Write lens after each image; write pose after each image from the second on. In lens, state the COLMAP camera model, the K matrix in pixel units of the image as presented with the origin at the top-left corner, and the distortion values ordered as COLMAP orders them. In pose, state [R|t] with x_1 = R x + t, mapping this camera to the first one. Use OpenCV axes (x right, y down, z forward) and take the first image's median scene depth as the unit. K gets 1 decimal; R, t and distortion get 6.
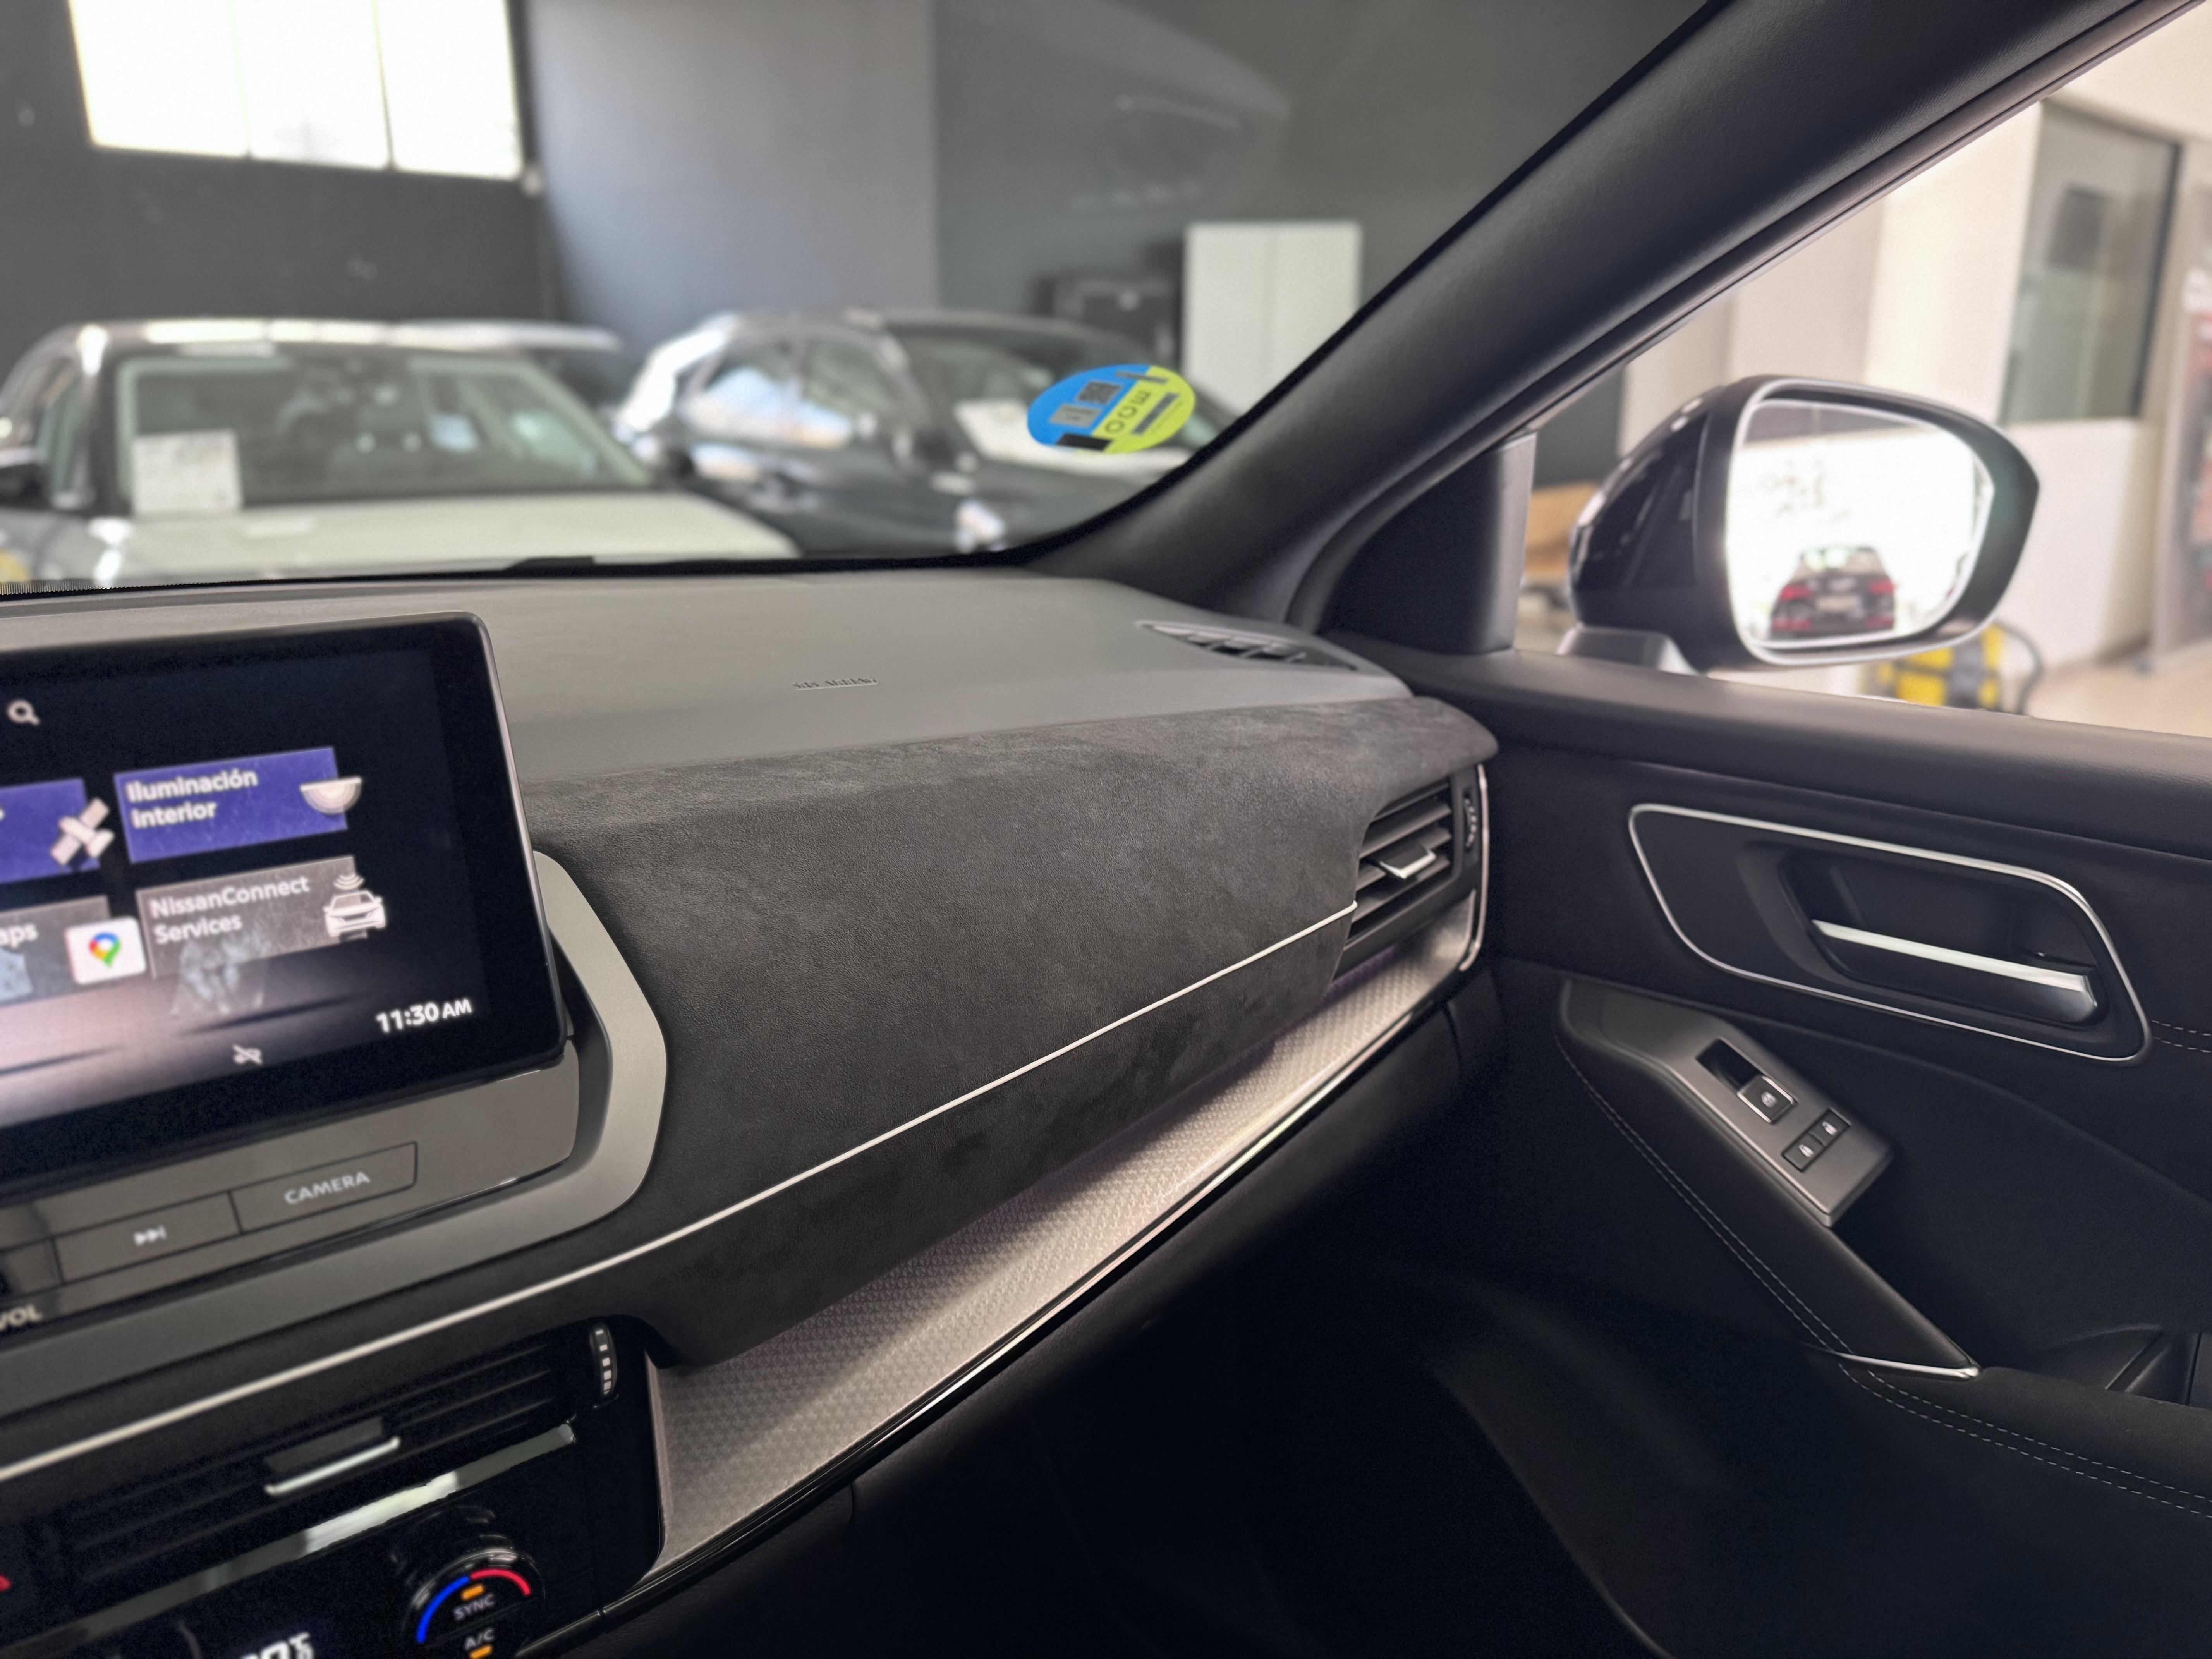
lens RADIAL K [[1532.5, 0, 1106.0], [0, 1532.5, 829.5], [0, 0, 1]] dist [-0.001533, -0.036451]
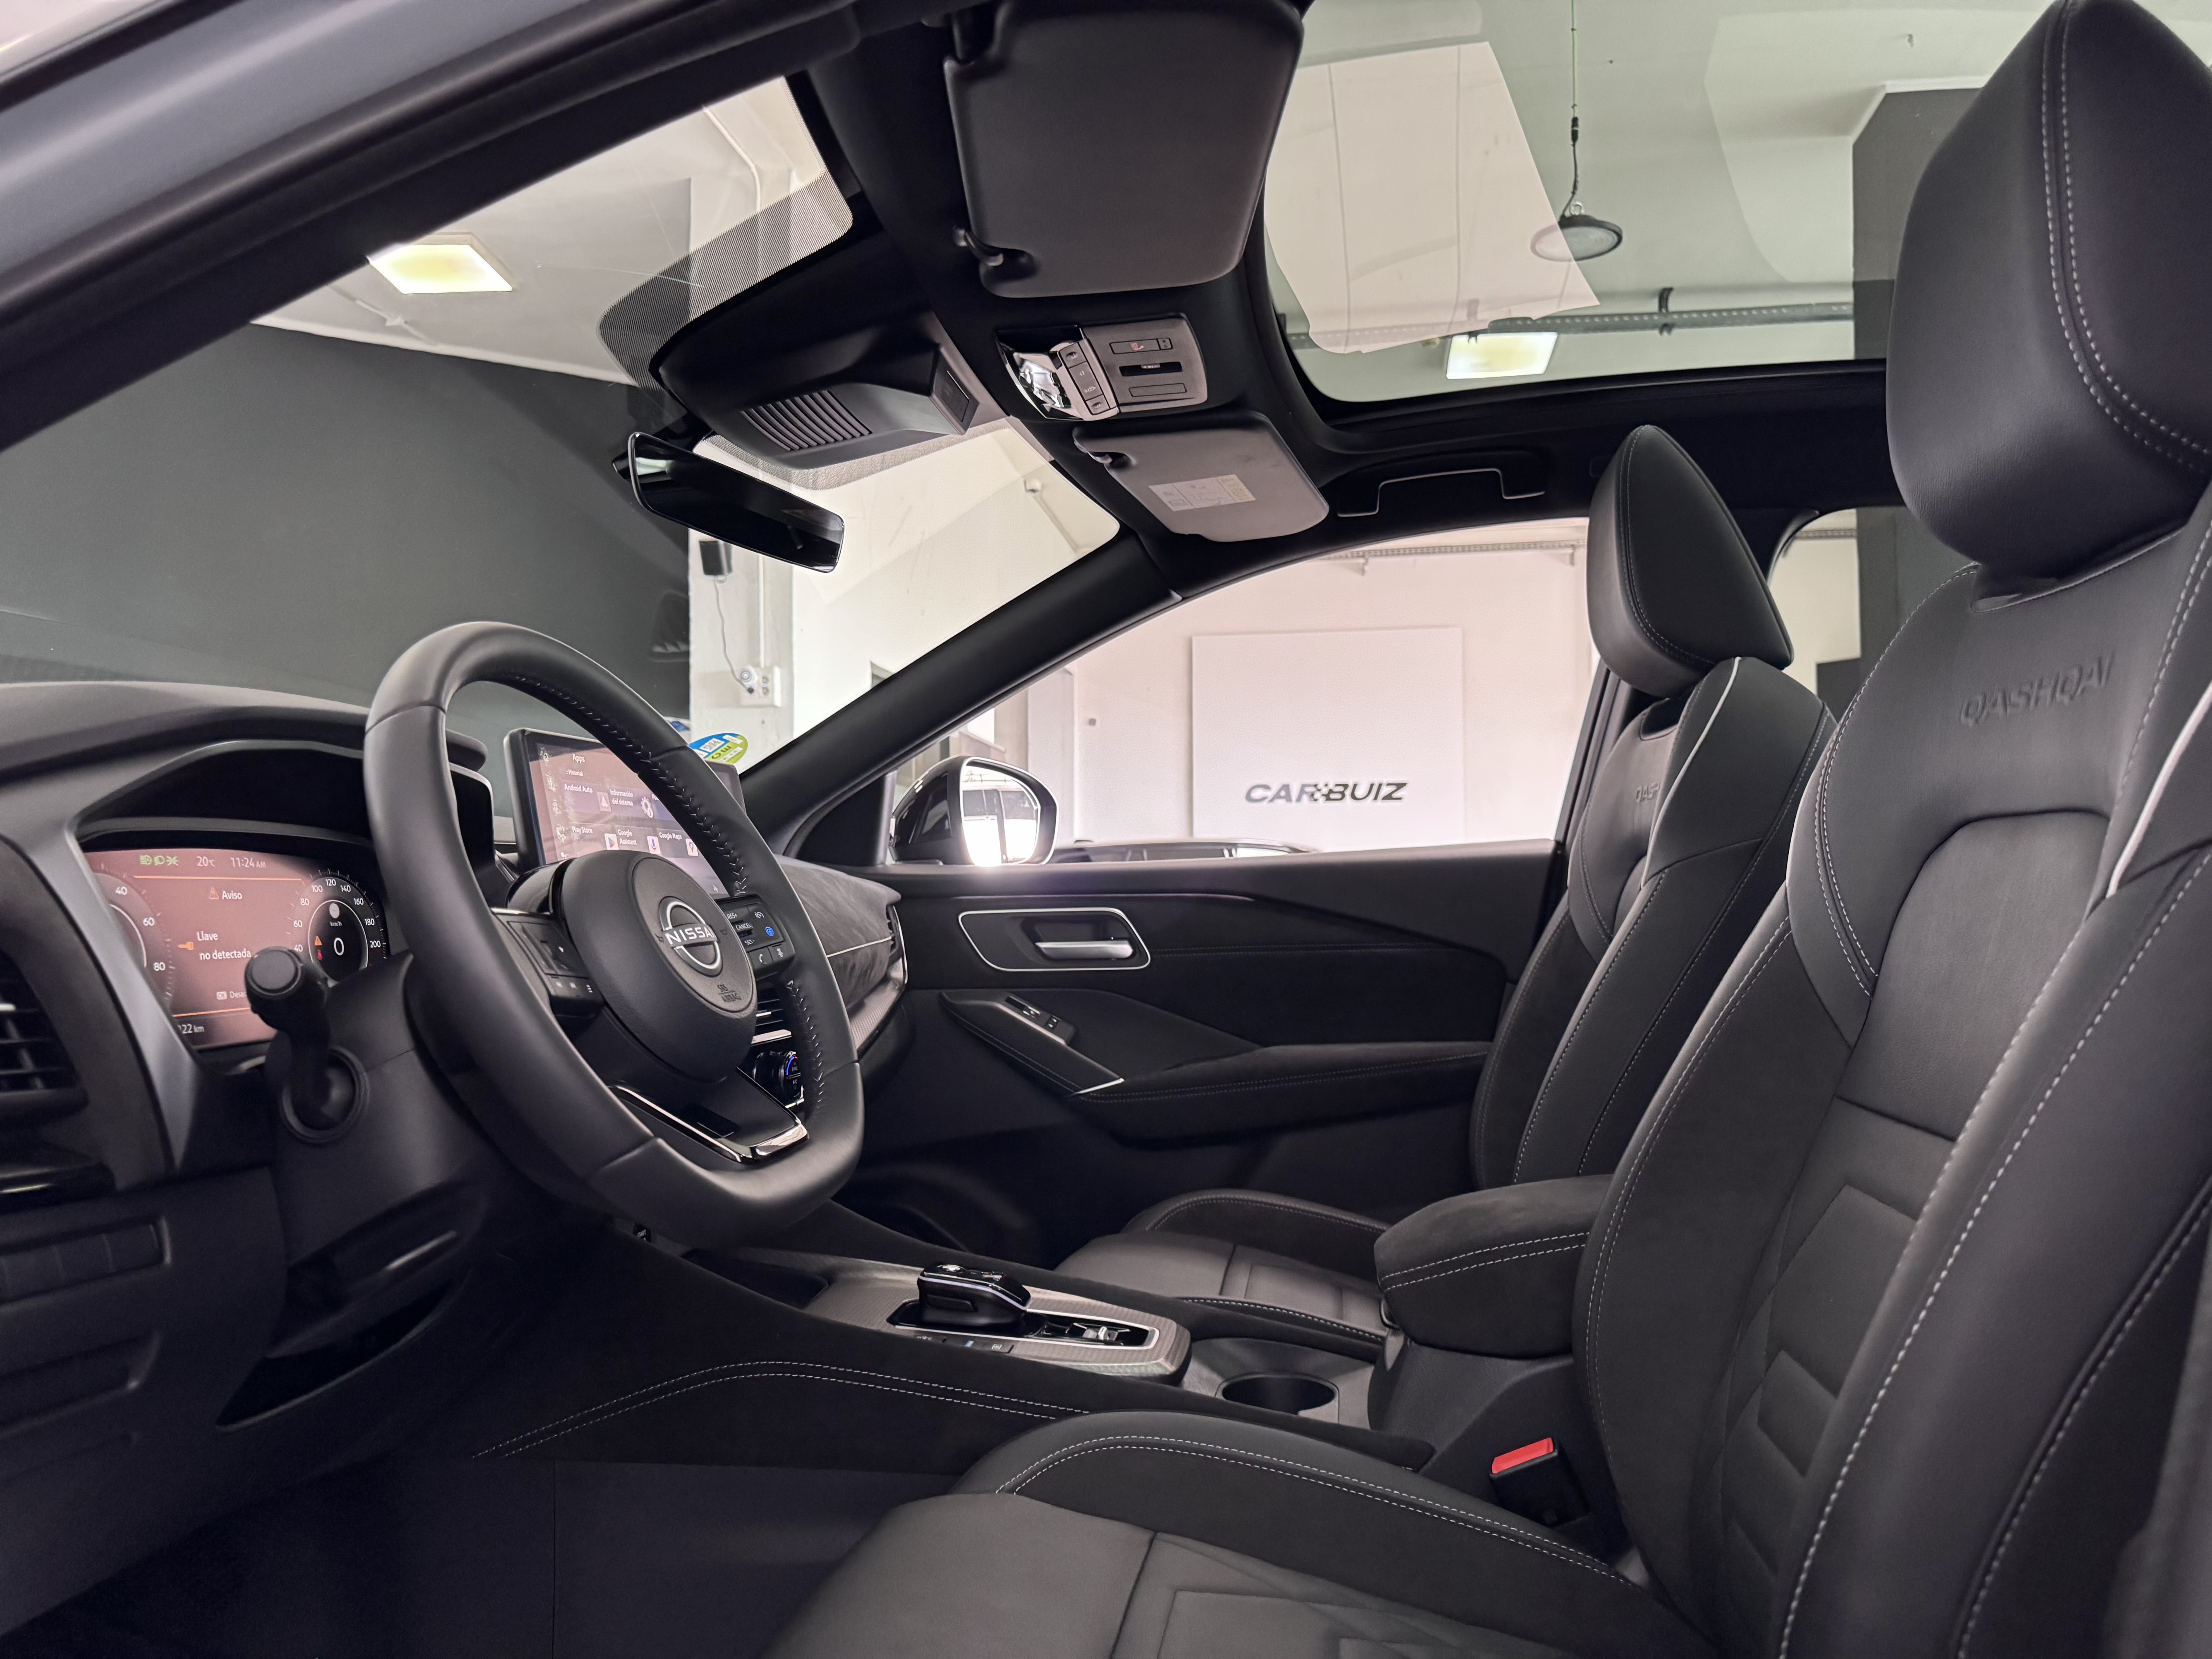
lens RADIAL K [[1532.5, 0, 1106.0], [0, 1532.5, 829.5], [0, 0, 1]] dist [-0.001533, -0.036451]
pose [[0.774913, 0.026381, 0.631517, -1.101781], [0.173027, 0.952110, -0.252088, 0.555633], [-0.607924, 0.304616, 0.733238, -1.051190]]
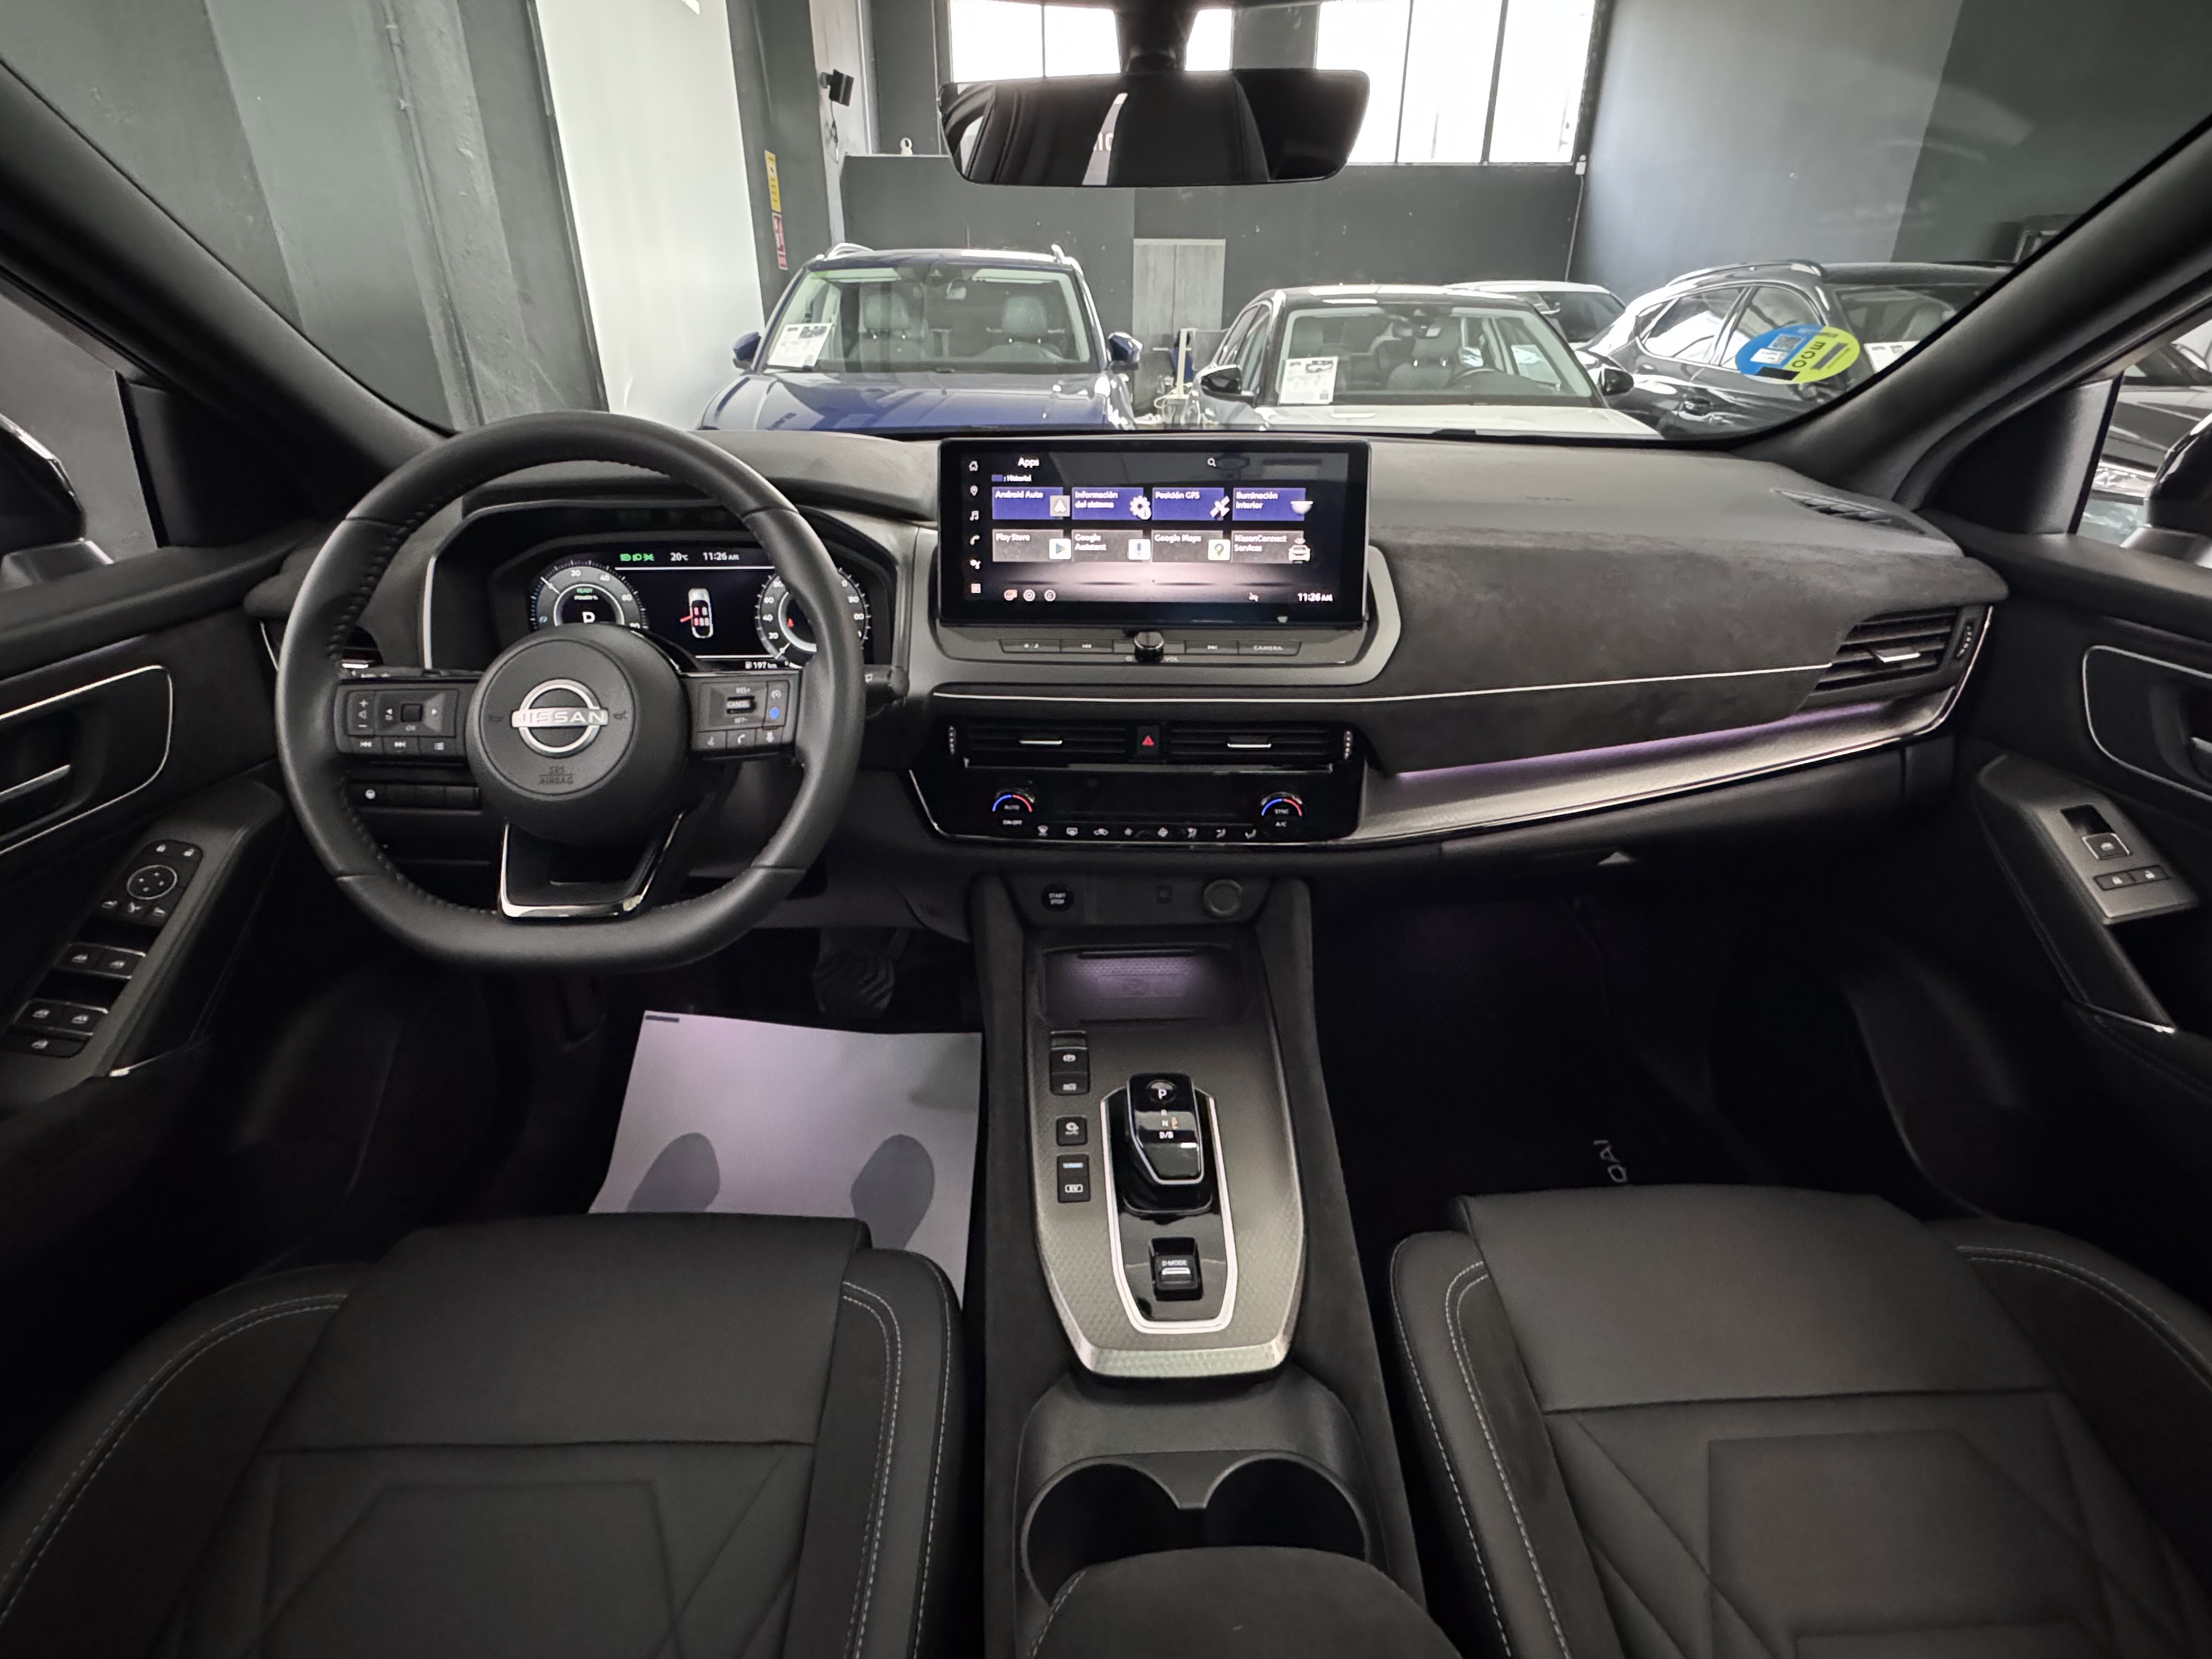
lens RADIAL K [[1073.8, 0, 1106.0], [0, 1073.8, 829.5], [0, 0, 1]] dist [-0.001950, 0.000126]
pose [[0.755436, 0.273171, -0.595562, 0.315668], [-0.174107, 0.959959, 0.219466, 0.103208], [0.631667, -0.062101, 0.772749, -0.436179]]
